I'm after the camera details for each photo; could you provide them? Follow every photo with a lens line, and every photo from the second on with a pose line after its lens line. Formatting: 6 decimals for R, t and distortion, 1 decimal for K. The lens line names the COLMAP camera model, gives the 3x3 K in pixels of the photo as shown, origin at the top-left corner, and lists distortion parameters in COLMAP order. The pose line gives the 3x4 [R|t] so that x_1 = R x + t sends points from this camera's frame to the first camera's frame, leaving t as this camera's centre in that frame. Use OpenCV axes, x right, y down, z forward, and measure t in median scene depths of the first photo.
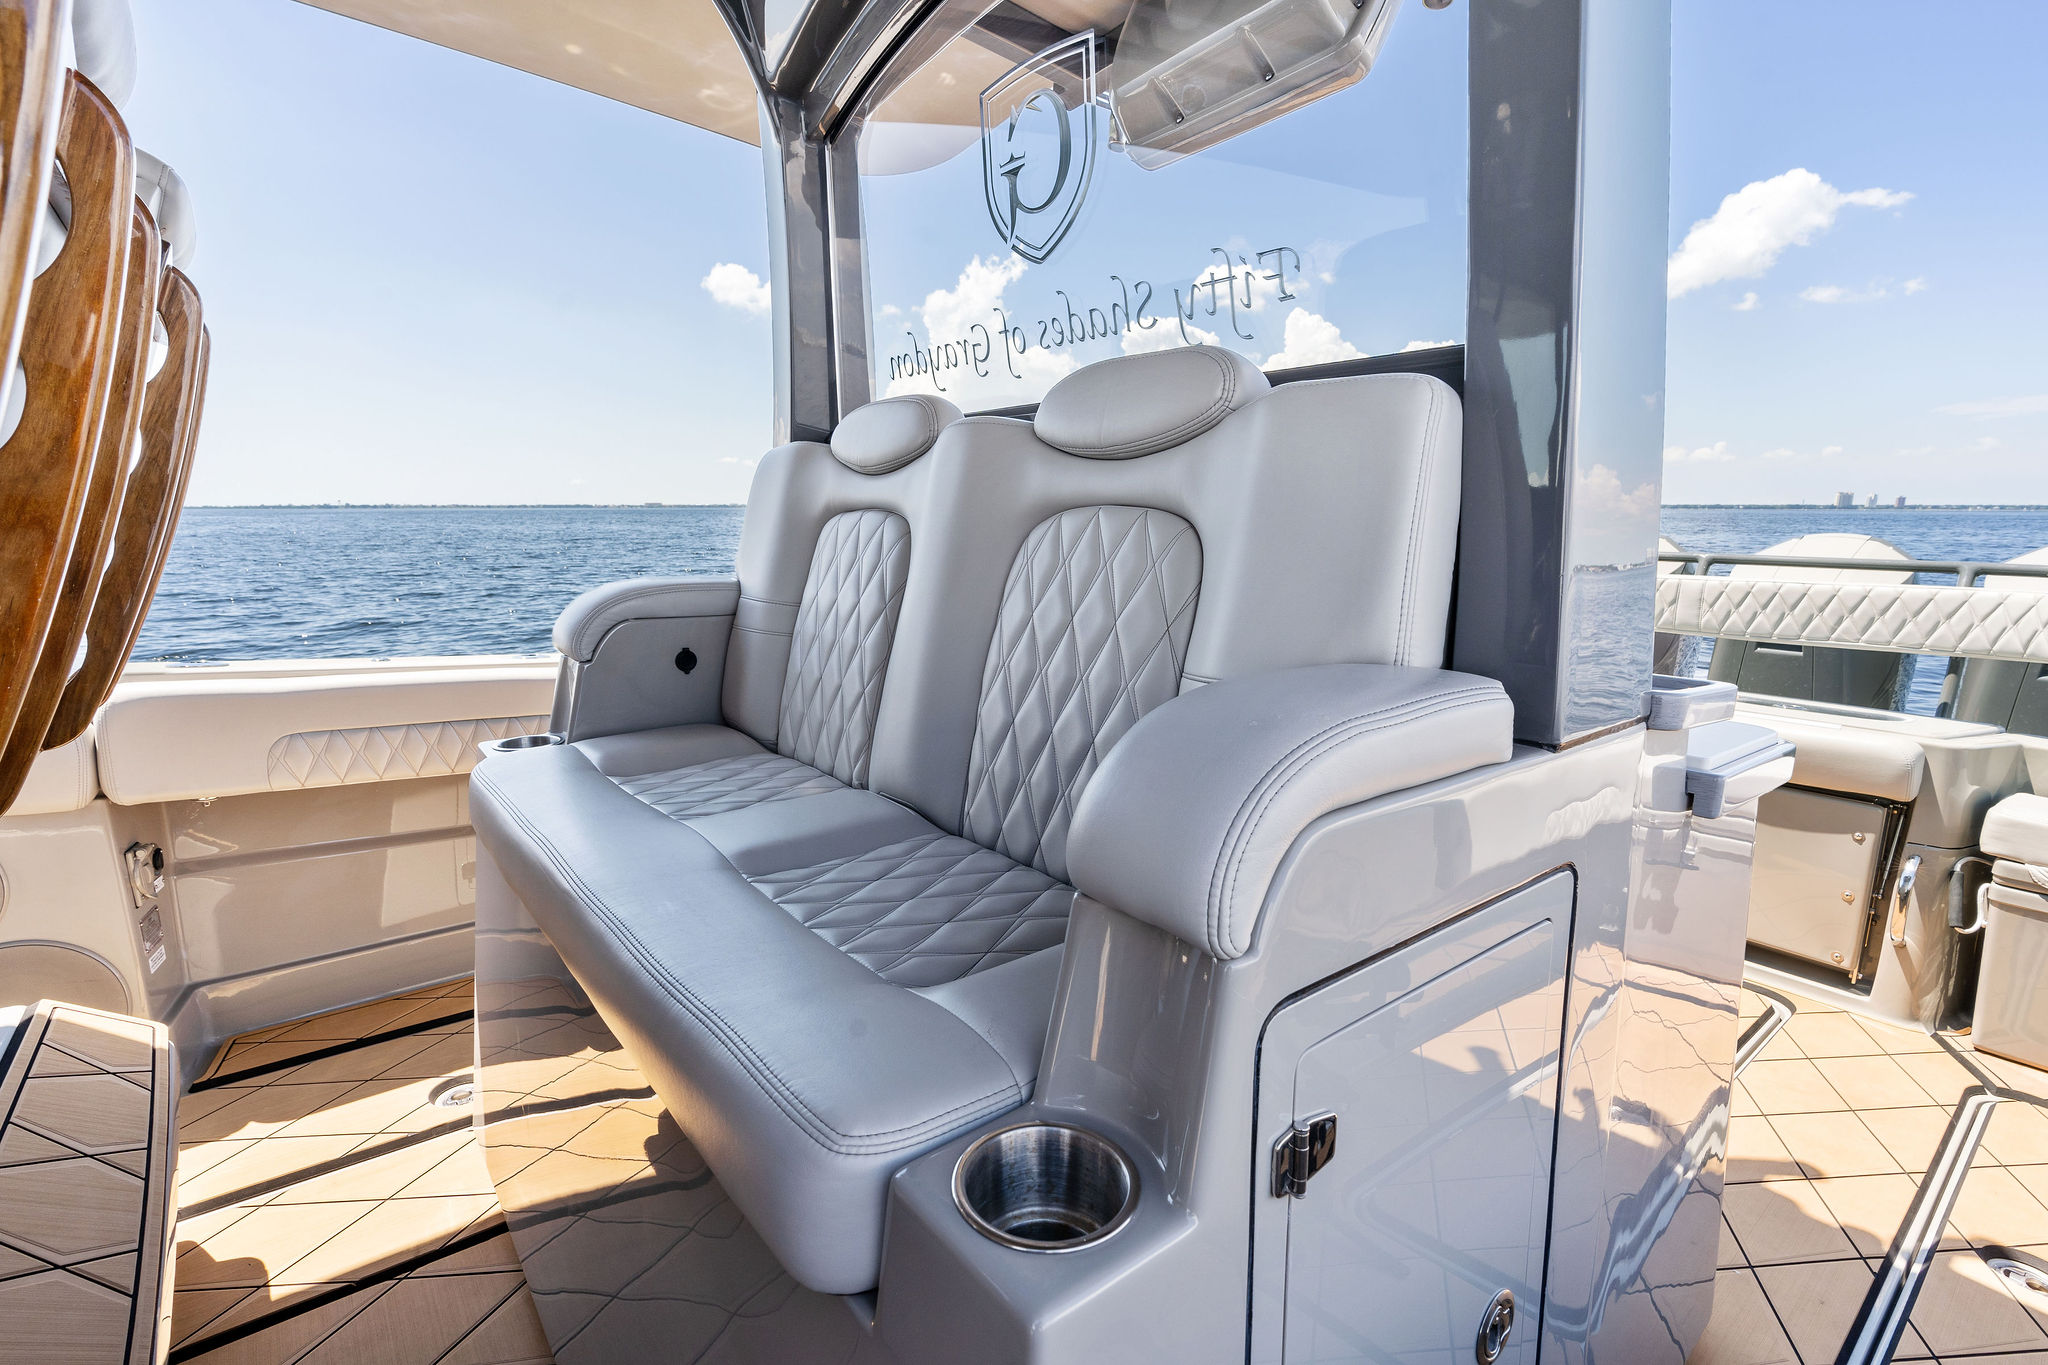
lens RADIAL K [[940.9, 0, 1015.2], [0, 940.9, 691.9], [0, 0, 1]] dist [0.001331, 0.001013]
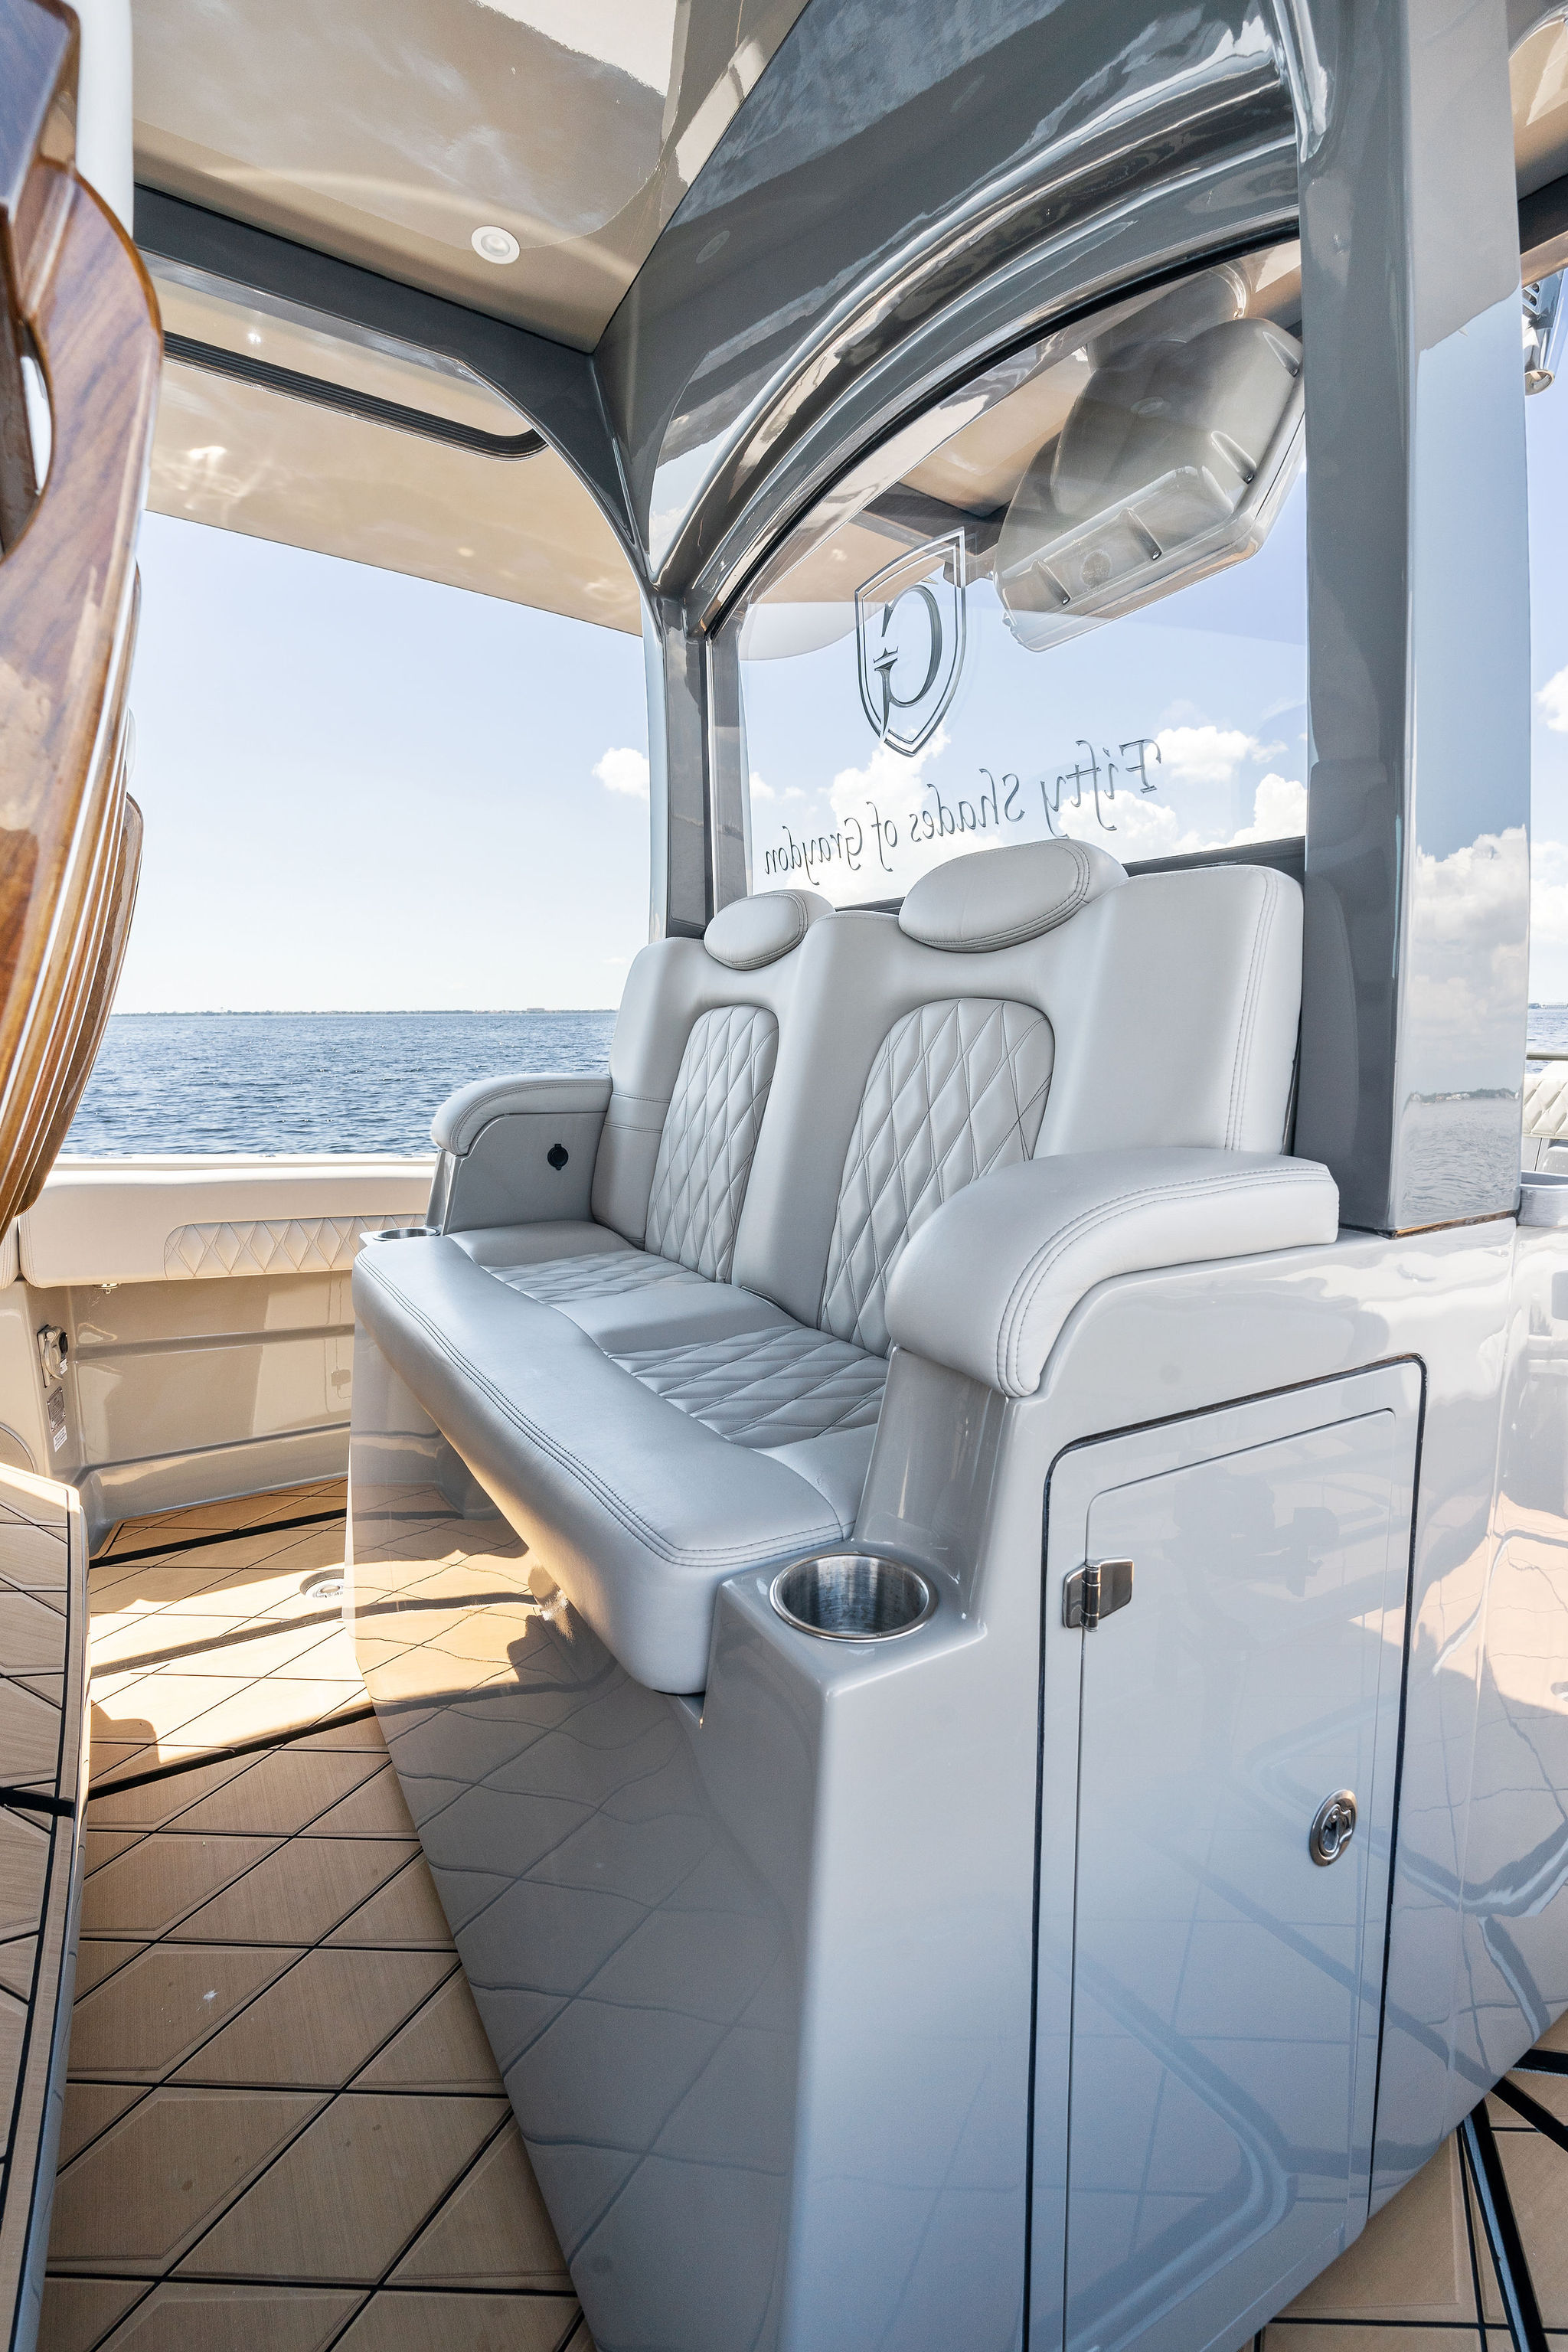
lens RADIAL K [[1047.5, 0, 786.0], [0, 1047.5, 1184.9], [0, 0, 1]] dist [0.004234, 0.000074]
pose [[0.992334, 0.017405, -0.122352, 0.037484], [-0.020430, 0.999515, -0.023520, 0.024780], [0.121883, 0.025840, 0.992208, -0.100747]]
